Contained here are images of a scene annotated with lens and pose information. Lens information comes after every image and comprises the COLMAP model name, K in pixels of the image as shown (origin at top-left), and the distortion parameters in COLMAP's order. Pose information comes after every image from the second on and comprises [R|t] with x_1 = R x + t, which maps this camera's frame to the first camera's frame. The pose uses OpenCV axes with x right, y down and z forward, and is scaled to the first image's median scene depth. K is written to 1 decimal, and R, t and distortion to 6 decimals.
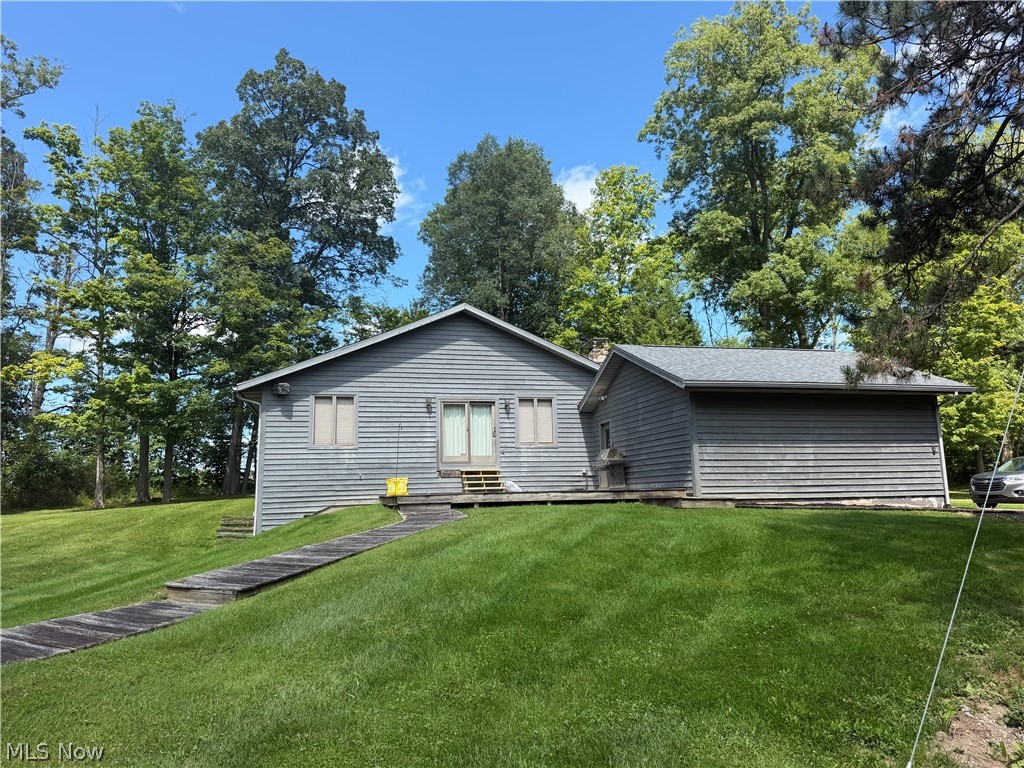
lens RADIAL K [[685.4, 0, 512.0], [0, 685.4, 384.0], [0, 0, 1]] dist [0.138020, -0.274919]
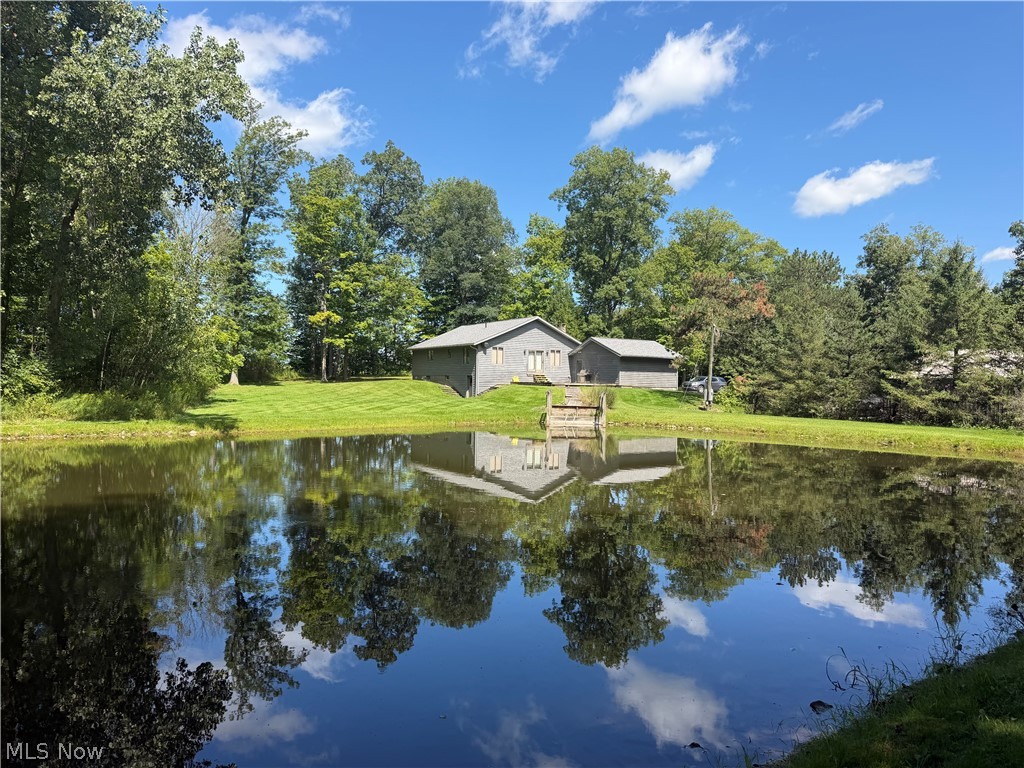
lens RADIAL K [[685.4, 0, 512.0], [0, 685.4, 384.0], [0, 0, 1]] dist [0.138020, -0.274919]
pose [[0.938247, 0.027446, 0.344874, -1.155214], [-0.082572, 0.985805, 0.146188, -0.251566], [-0.335966, -0.165637, 0.927195, -1.673450]]
